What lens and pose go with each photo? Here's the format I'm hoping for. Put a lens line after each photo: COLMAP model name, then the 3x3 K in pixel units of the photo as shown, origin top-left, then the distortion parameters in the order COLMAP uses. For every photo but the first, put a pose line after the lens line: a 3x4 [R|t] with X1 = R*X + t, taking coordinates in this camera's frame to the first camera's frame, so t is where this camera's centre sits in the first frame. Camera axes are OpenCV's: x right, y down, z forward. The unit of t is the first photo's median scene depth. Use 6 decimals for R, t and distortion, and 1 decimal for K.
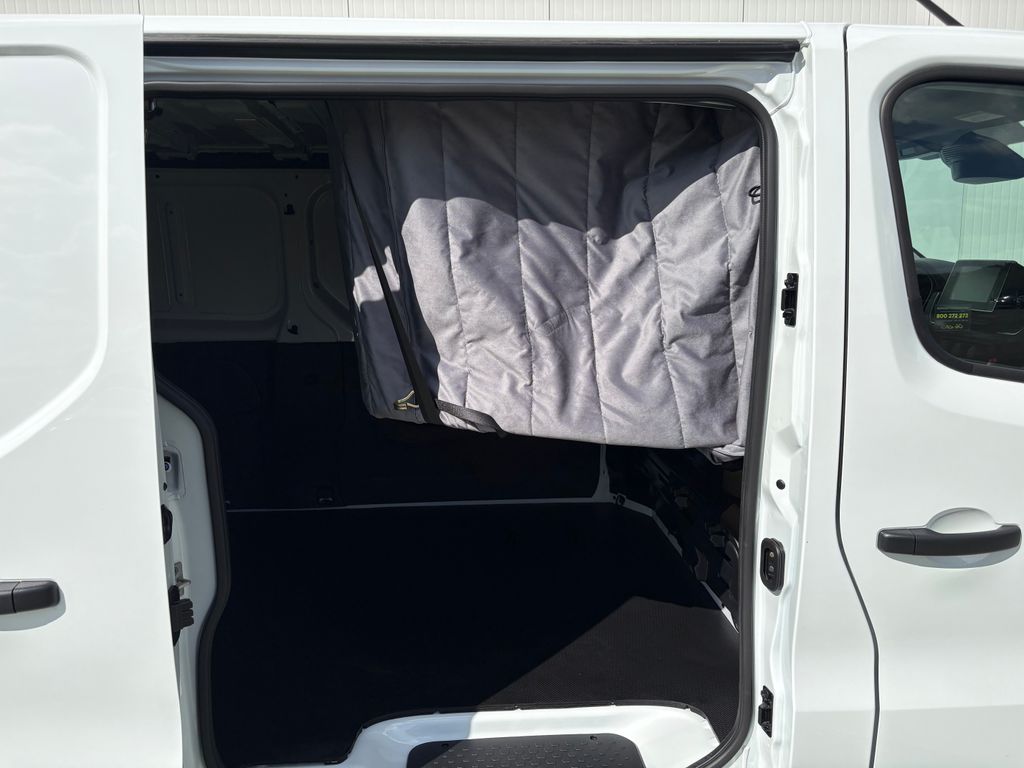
lens RADIAL K [[782.3, 0, 512.2], [0, 782.3, 381.7], [0, 0, 1]] dist [0.001858, -0.024560]
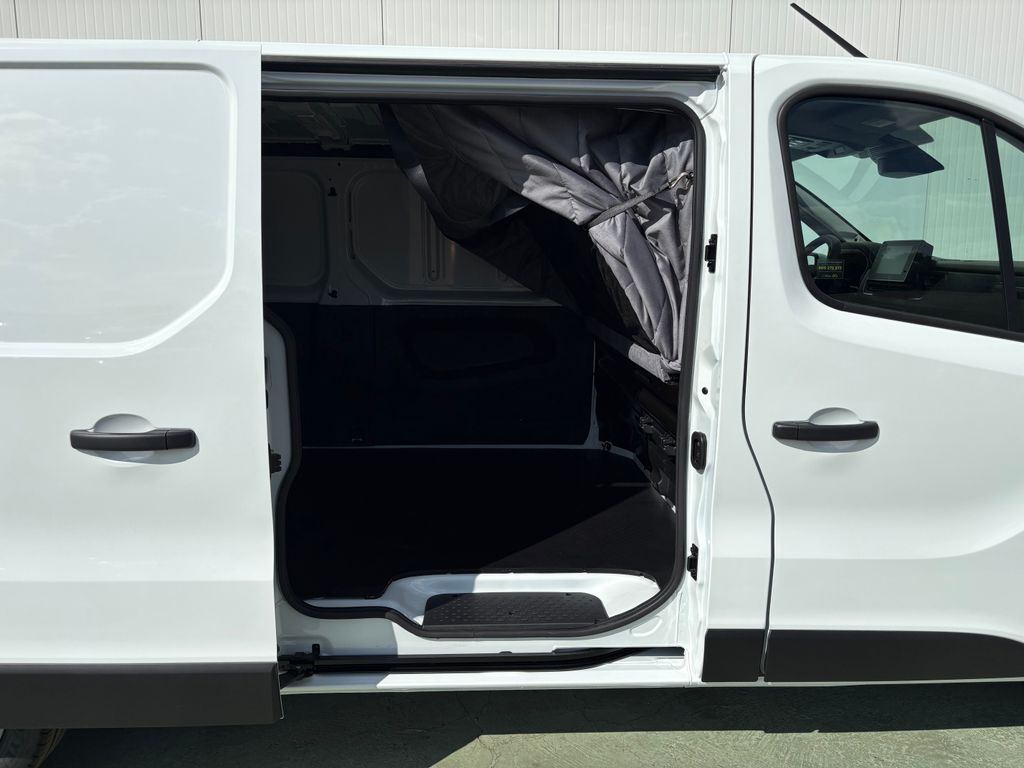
lens RADIAL K [[782.3, 0, 510.6], [0, 782.3, 387.4], [0, 0, 1]] dist [0.001858, -0.024560]
pose [[0.999529, 0.024229, -0.018858, 0.029015], [-0.024081, 0.999677, 0.008069, 0.123296], [0.019047, -0.007611, 0.999790, -0.374106]]
